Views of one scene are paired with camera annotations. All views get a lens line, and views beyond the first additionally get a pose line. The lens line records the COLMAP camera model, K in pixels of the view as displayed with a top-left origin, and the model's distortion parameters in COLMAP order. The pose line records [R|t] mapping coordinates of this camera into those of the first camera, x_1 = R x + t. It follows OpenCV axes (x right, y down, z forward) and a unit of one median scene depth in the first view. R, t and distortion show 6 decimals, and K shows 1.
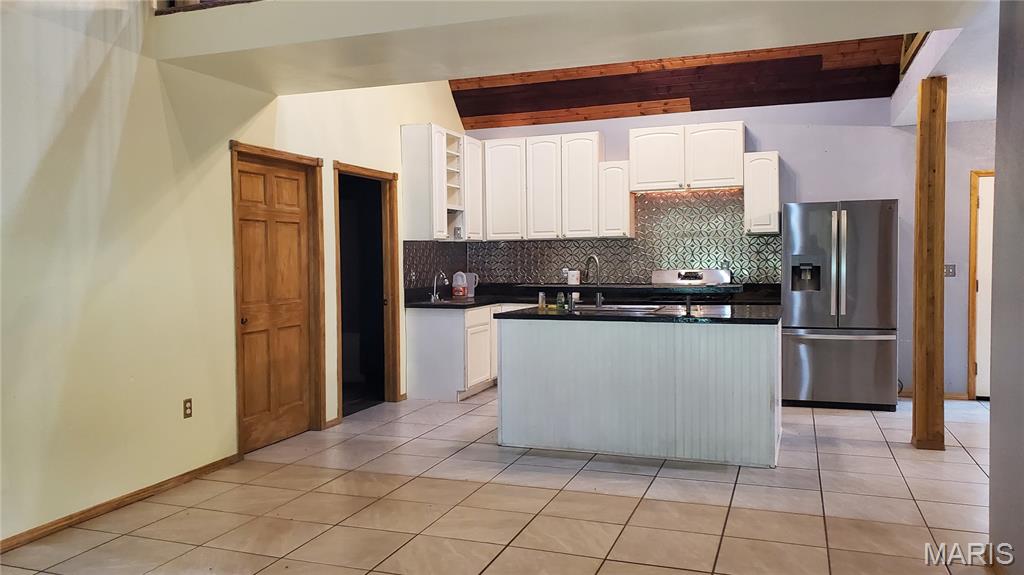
lens RADIAL K [[785.2, 0, 489.9], [0, 785.2, 304.6], [0, 0, 1]] dist [0.045650, -0.030541]
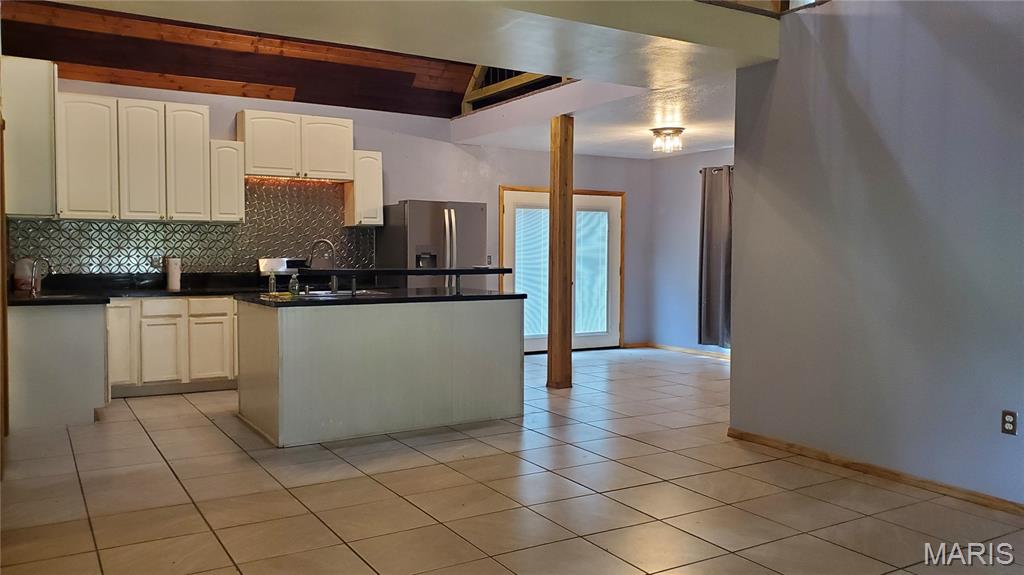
lens RADIAL K [[785.2, 0, 514.4], [0, 785.2, 292.4], [0, 0, 1]] dist [0.045650, -0.030541]
pose [[0.611484, -0.026228, 0.790822, -0.387653], [0.036322, 0.999327, 0.005058, 0.004965], [-0.790422, 0.025632, 0.612026, 0.166481]]
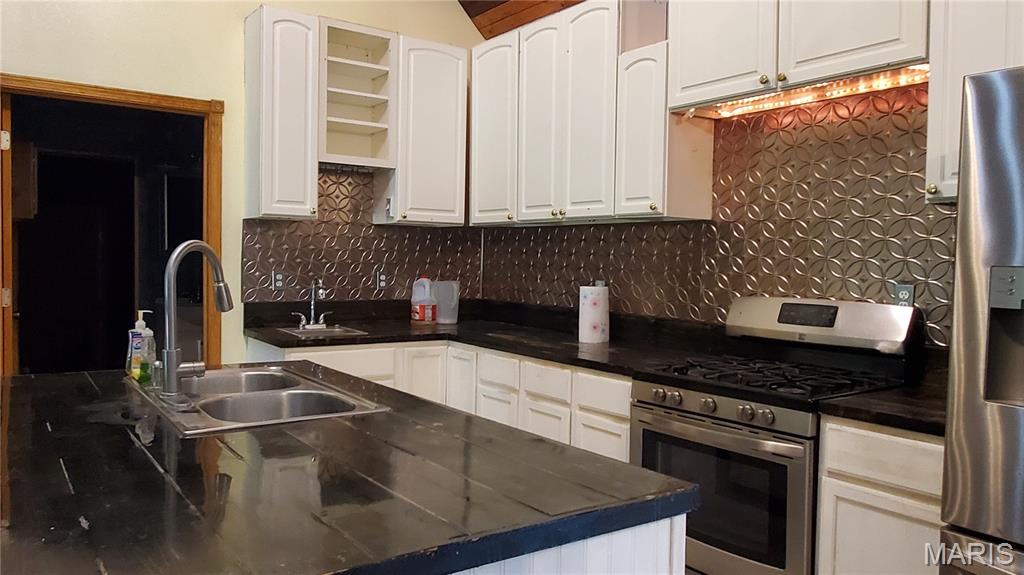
lens RADIAL K [[753.5, 0, 515.6], [0, 753.5, 280.2], [0, 0, 1]] dist [0.018859, 0.002499]
pose [[0.832338, 0.045253, -0.552418, 0.348138], [-0.064071, 0.997836, -0.014795, -0.039193], [0.550552, 0.047708, 0.833436, 0.619894]]
